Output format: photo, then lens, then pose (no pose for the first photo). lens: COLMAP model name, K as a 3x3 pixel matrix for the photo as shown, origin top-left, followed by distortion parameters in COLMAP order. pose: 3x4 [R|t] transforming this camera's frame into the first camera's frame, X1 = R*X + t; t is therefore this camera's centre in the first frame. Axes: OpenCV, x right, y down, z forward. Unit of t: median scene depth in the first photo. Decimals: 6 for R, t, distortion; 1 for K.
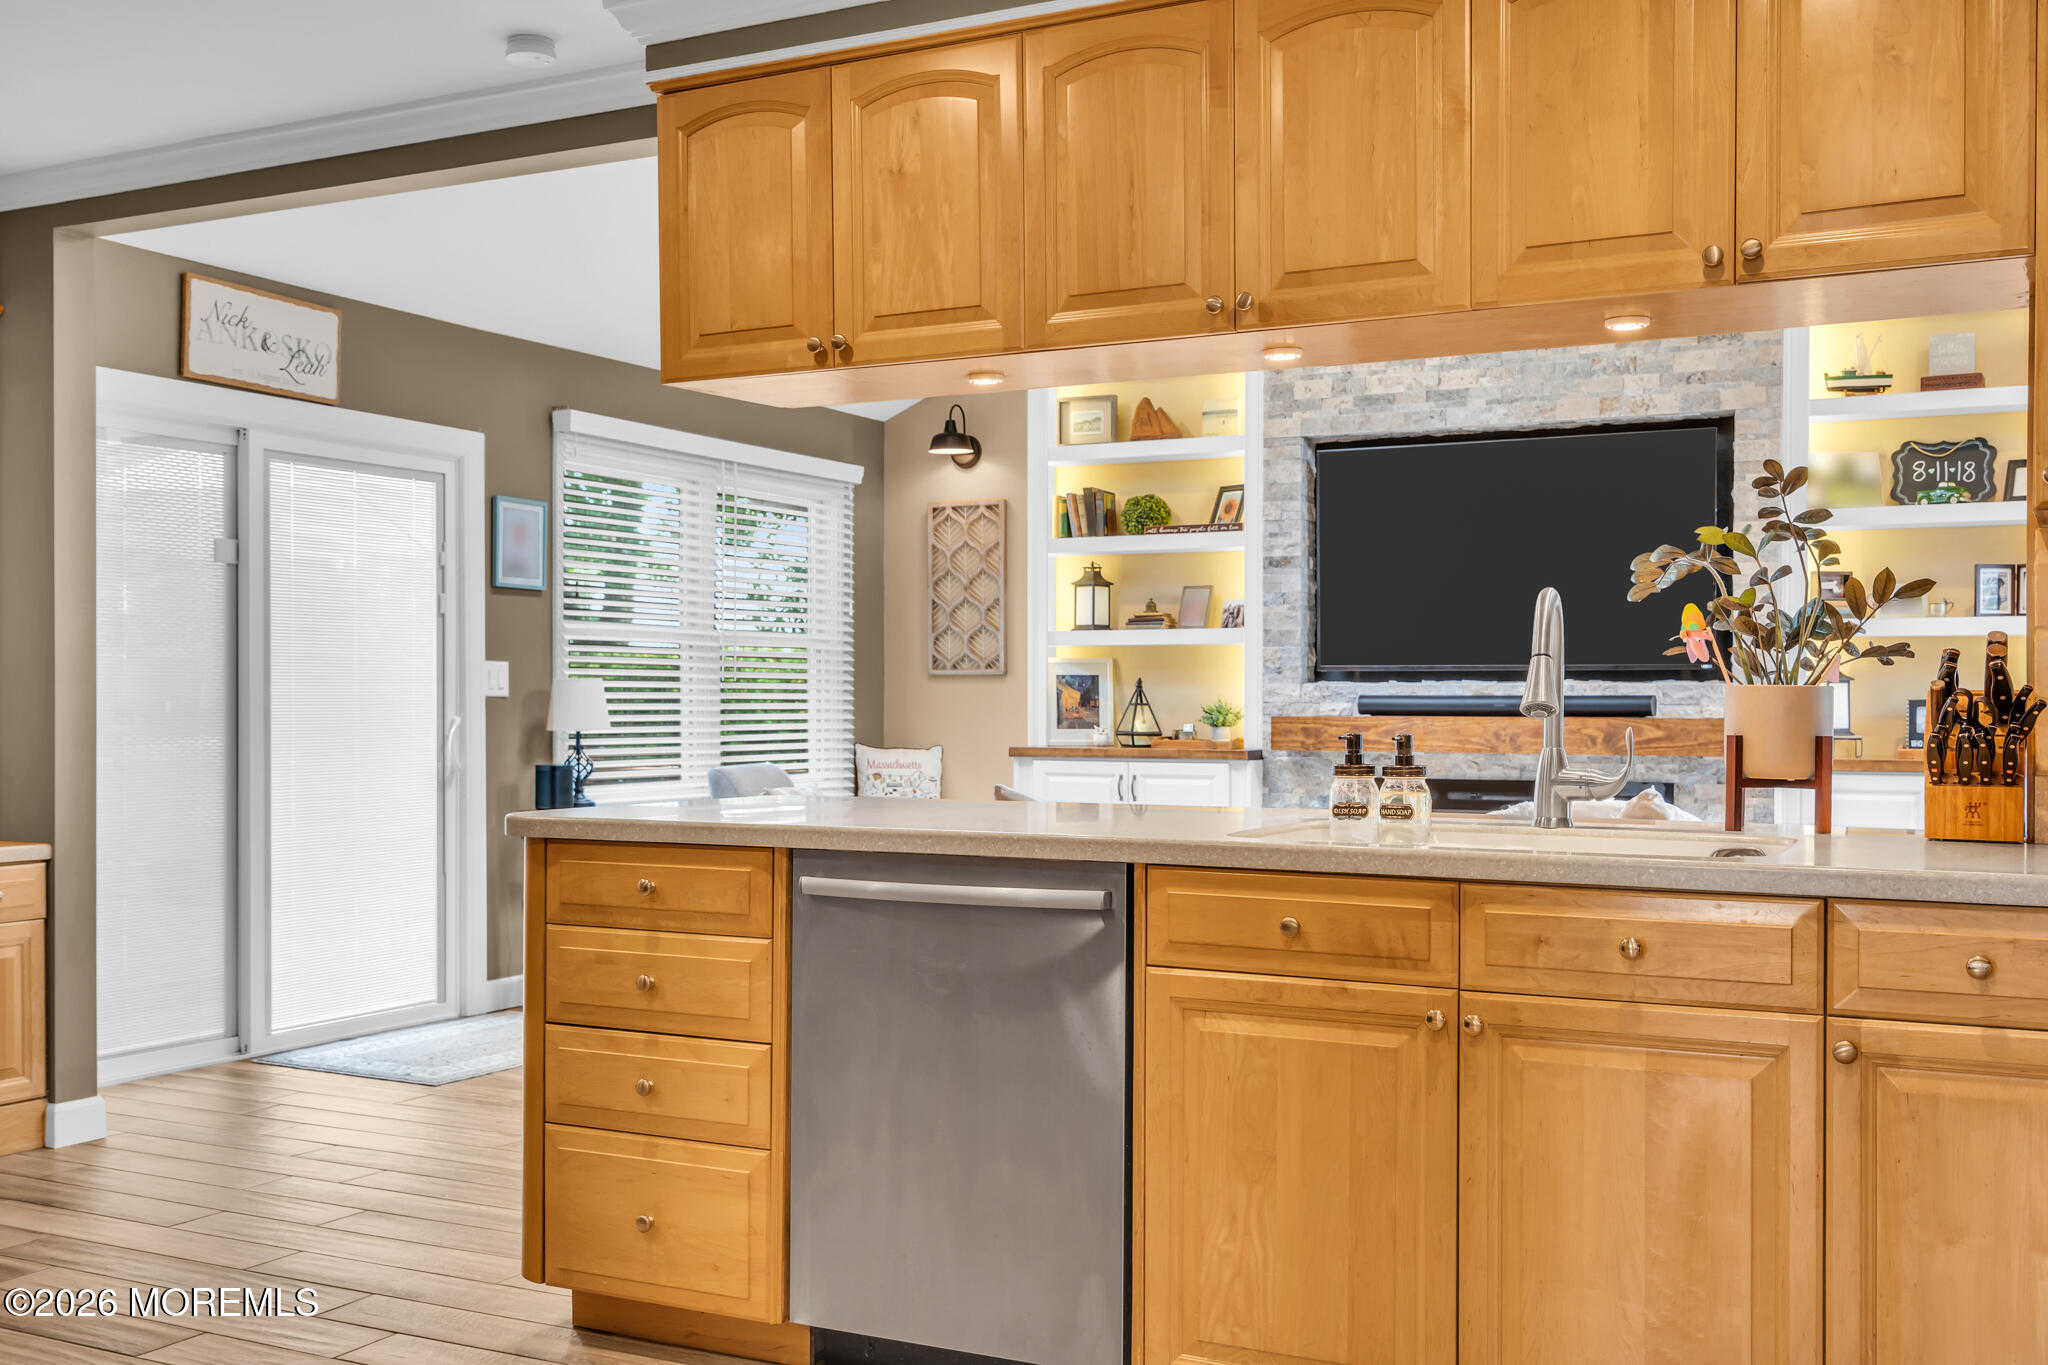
lens RADIAL K [[2067.6, 0, 1024.5], [0, 2067.6, 726.9], [0, 0, 1]] dist [0.003019, 0.007336]
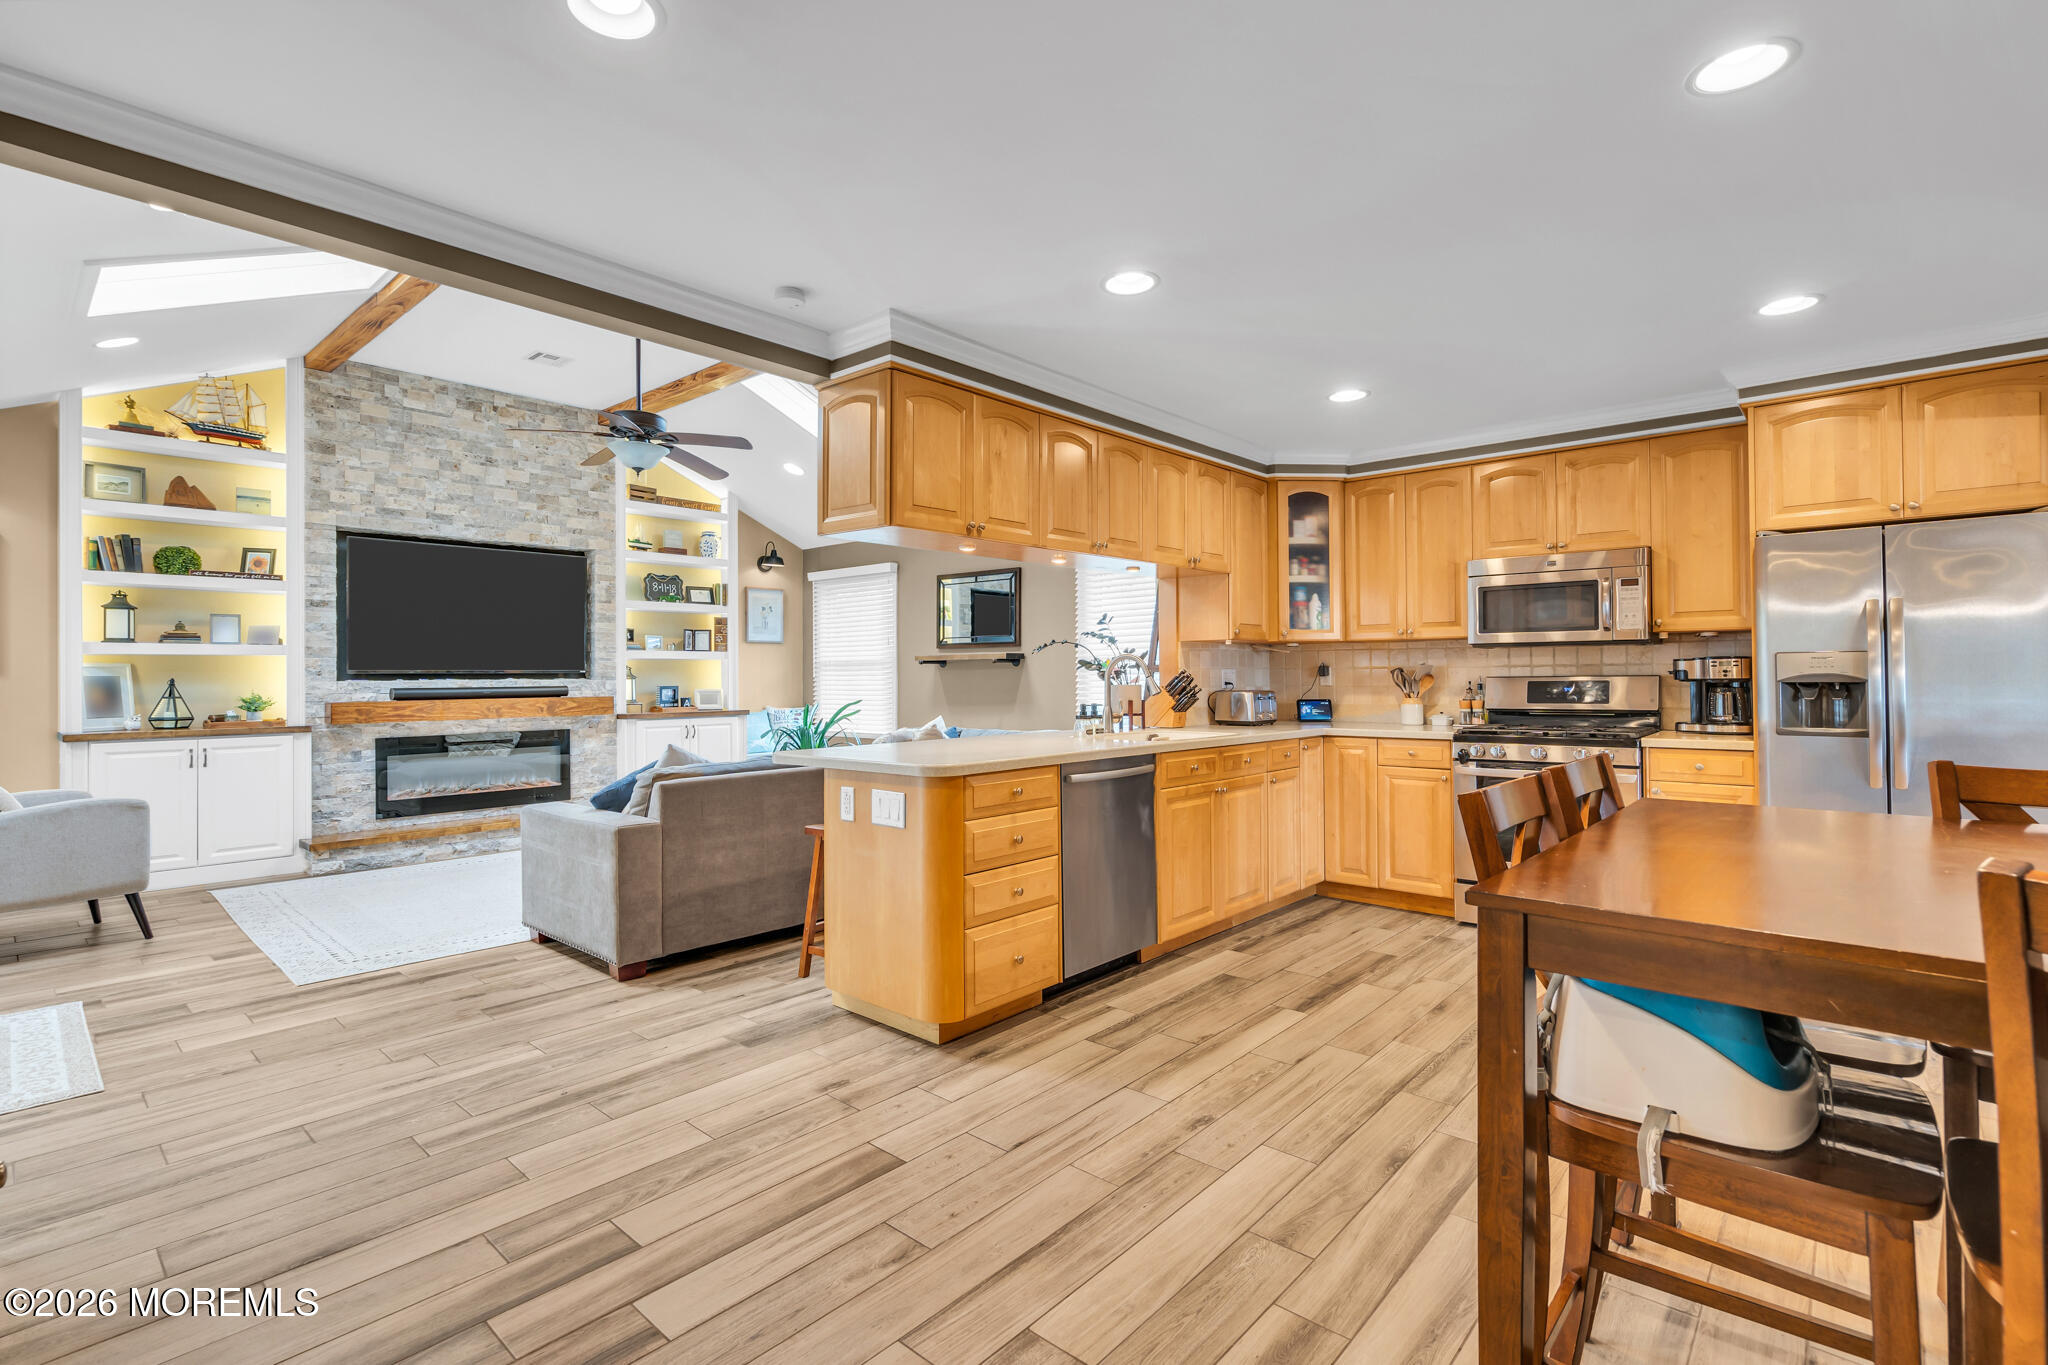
lens RADIAL K [[955.9, 0, 1004.5], [0, 955.9, 690.6], [0, 0, 1]] dist [-0.001118, 0.000111]
pose [[0.246893, -0.020071, 0.968835, -0.781567], [0.020055, 0.999677, 0.015599, -0.026529], [-0.968835, 0.015578, 0.247216, 0.564510]]
